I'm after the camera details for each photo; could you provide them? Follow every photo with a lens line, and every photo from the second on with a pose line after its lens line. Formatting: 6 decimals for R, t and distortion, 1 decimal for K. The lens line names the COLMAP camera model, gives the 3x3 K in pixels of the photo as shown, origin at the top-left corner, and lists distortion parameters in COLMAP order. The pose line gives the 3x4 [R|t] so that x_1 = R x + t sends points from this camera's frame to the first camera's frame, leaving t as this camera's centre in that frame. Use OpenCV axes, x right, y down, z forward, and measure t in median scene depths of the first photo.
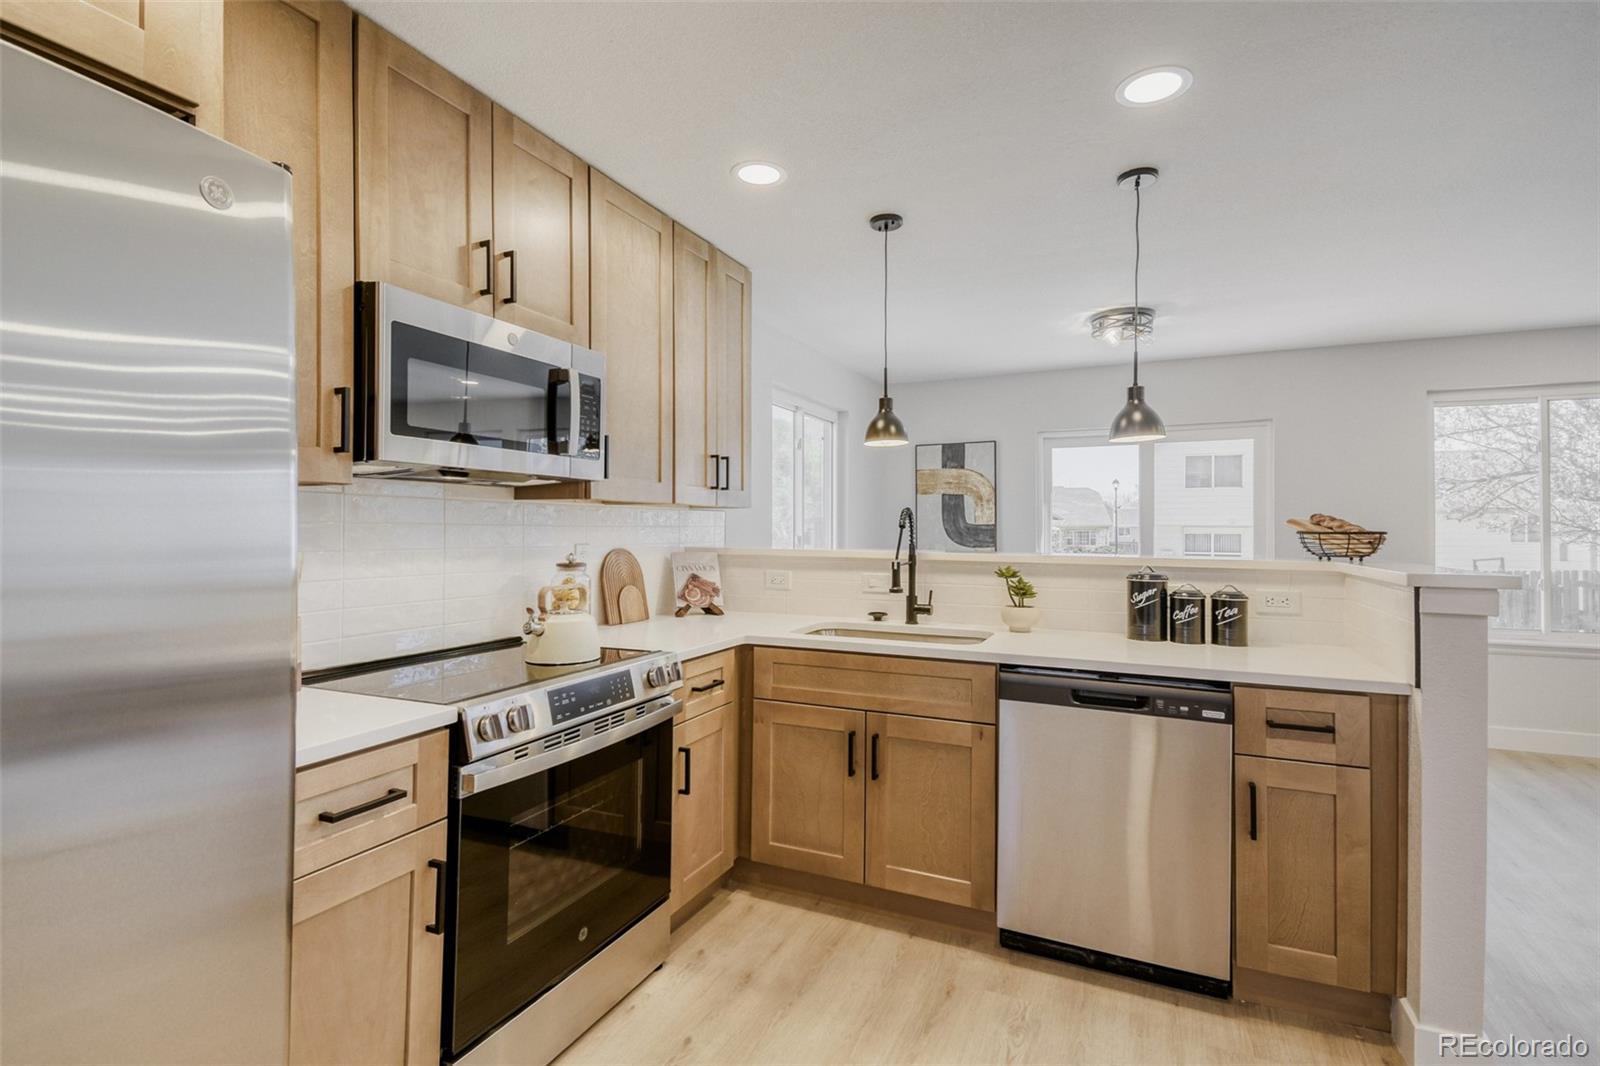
lens RADIAL K [[723.1, 0, 776.4], [0, 723.1, 534.2], [0, 0, 1]] dist [0.010682, -0.018937]
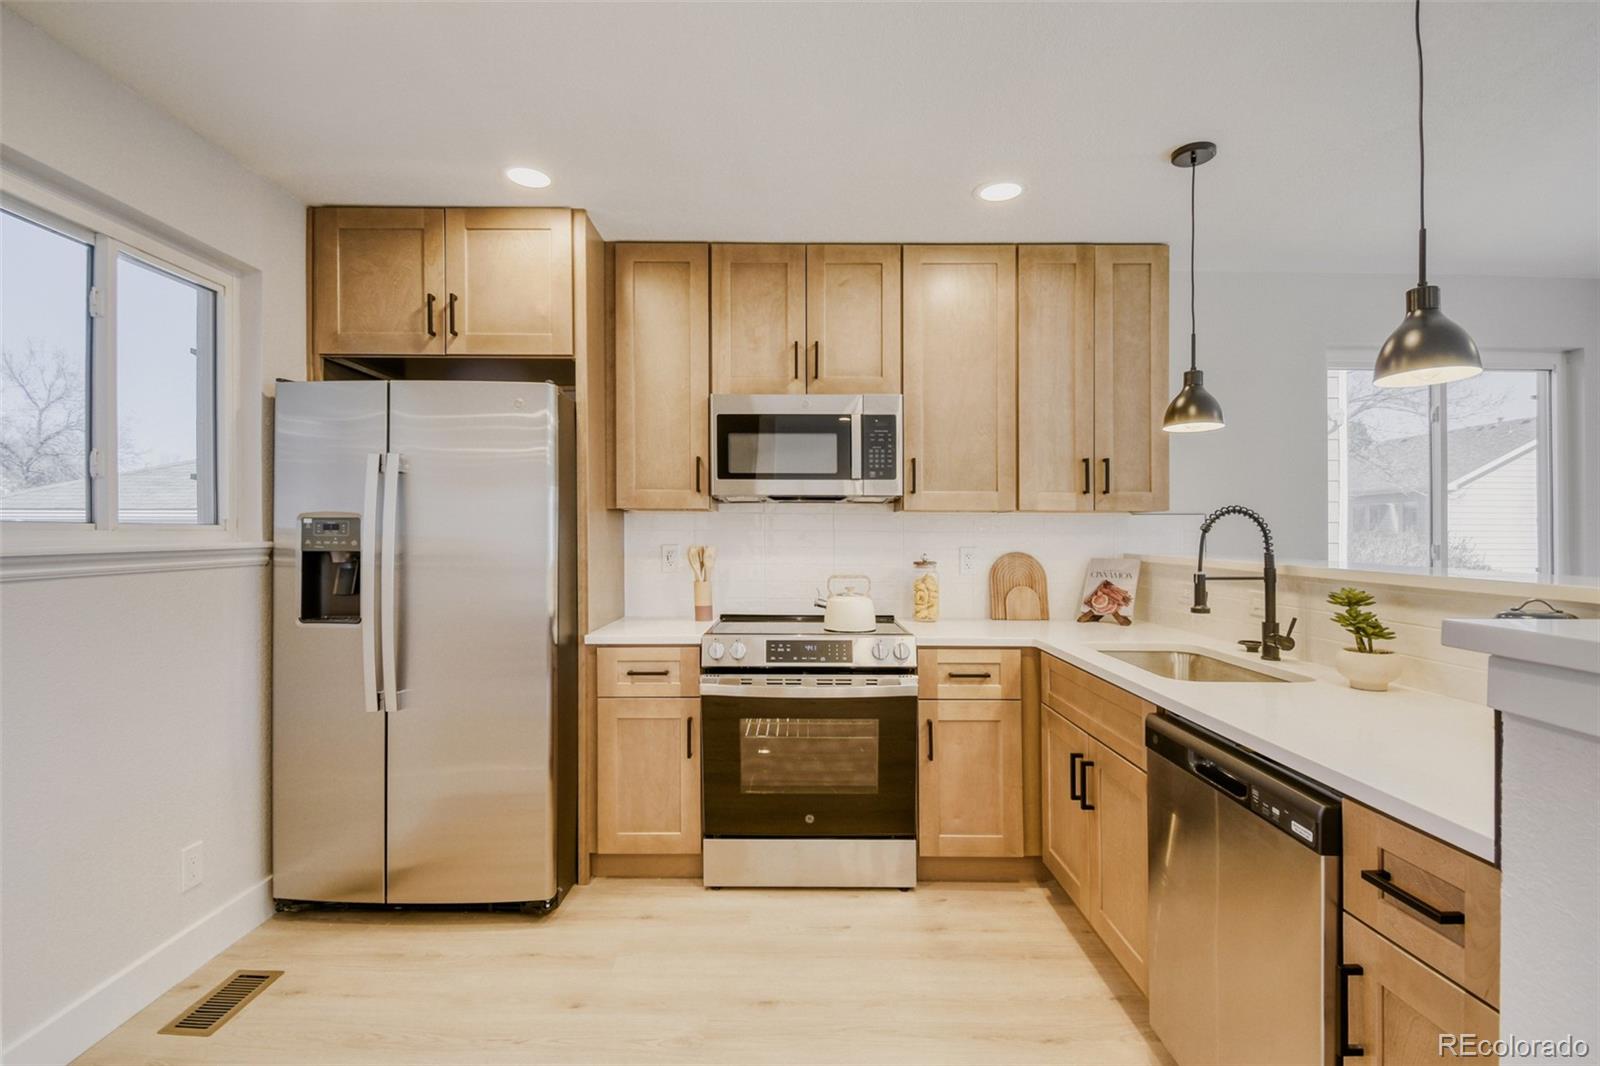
lens RADIAL K [[723.1, 0, 800.9], [0, 723.1, 545.7], [0, 0, 1]] dist [0.010682, -0.018937]
pose [[0.445041, 0.012059, -0.895429, 0.719678], [-0.008560, 0.999921, 0.009212, 0.003135], [0.895469, 0.003565, 0.445109, 0.256750]]
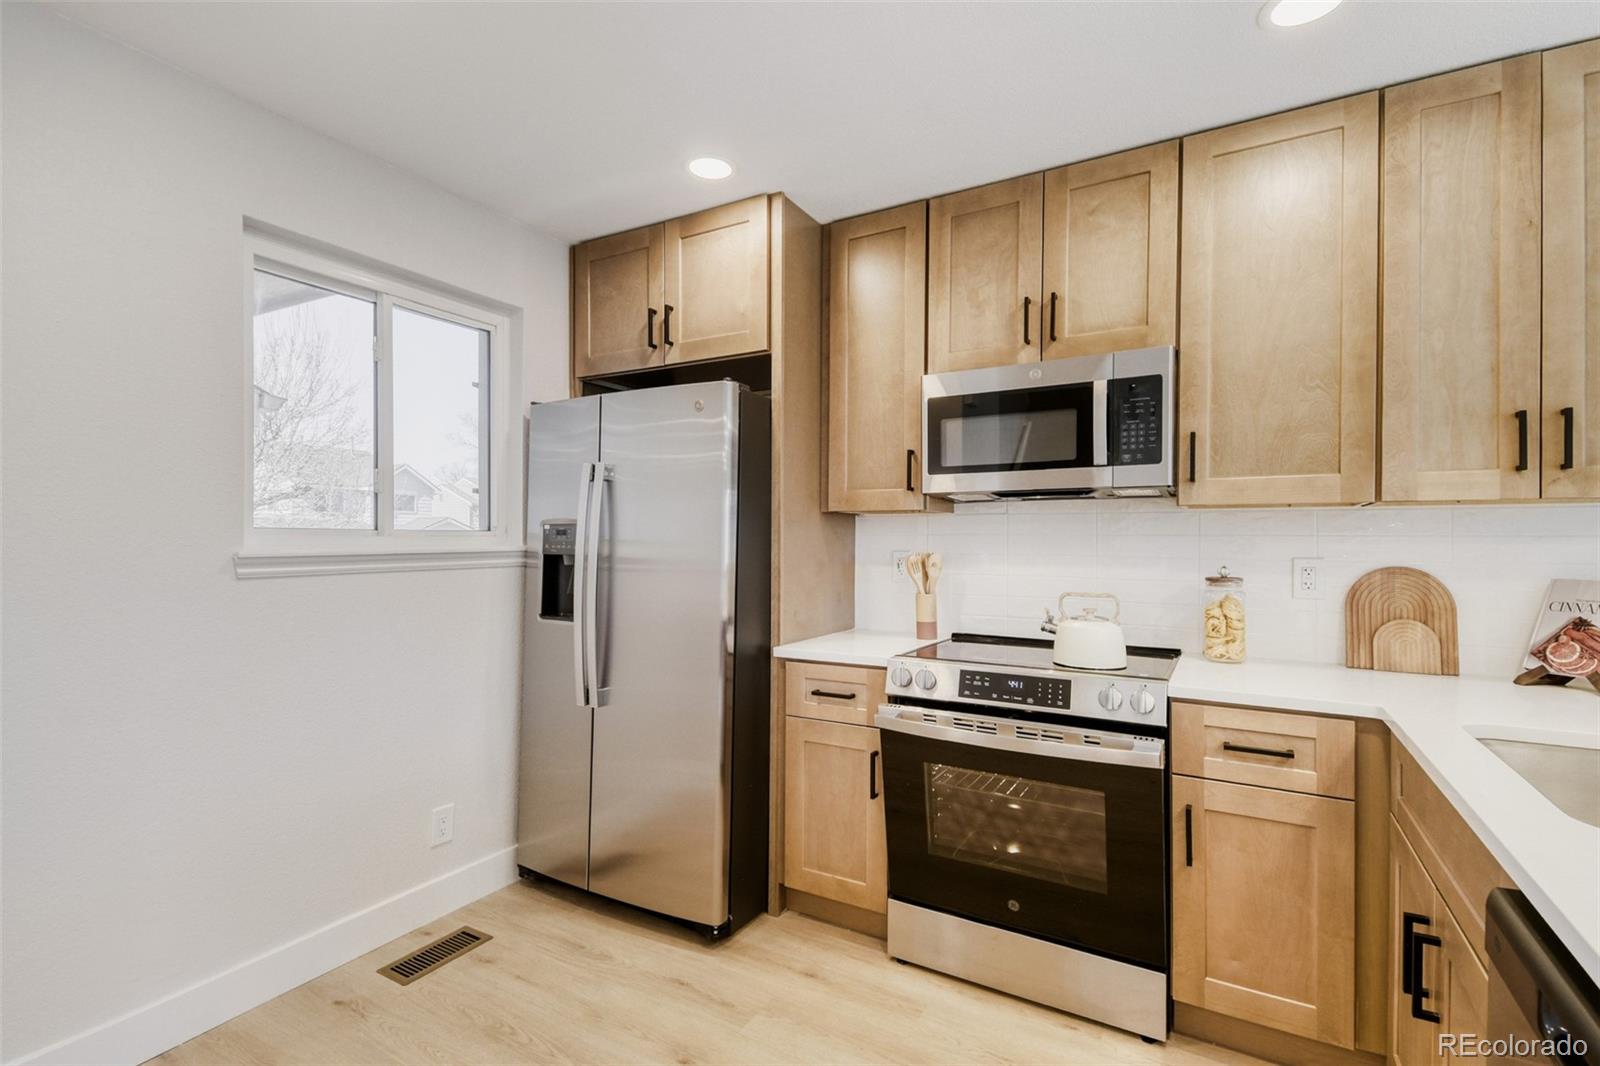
lens RADIAL K [[723.1, 0, 812.4], [0, 723.1, 549.4], [0, 0, 1]] dist [0.010682, -0.018937]
pose [[-0.065757, 0.002989, -0.997831, 0.614377], [-0.012900, 0.999909, 0.003846, 0.008674], [0.997752, 0.013125, -0.065713, 0.551163]]
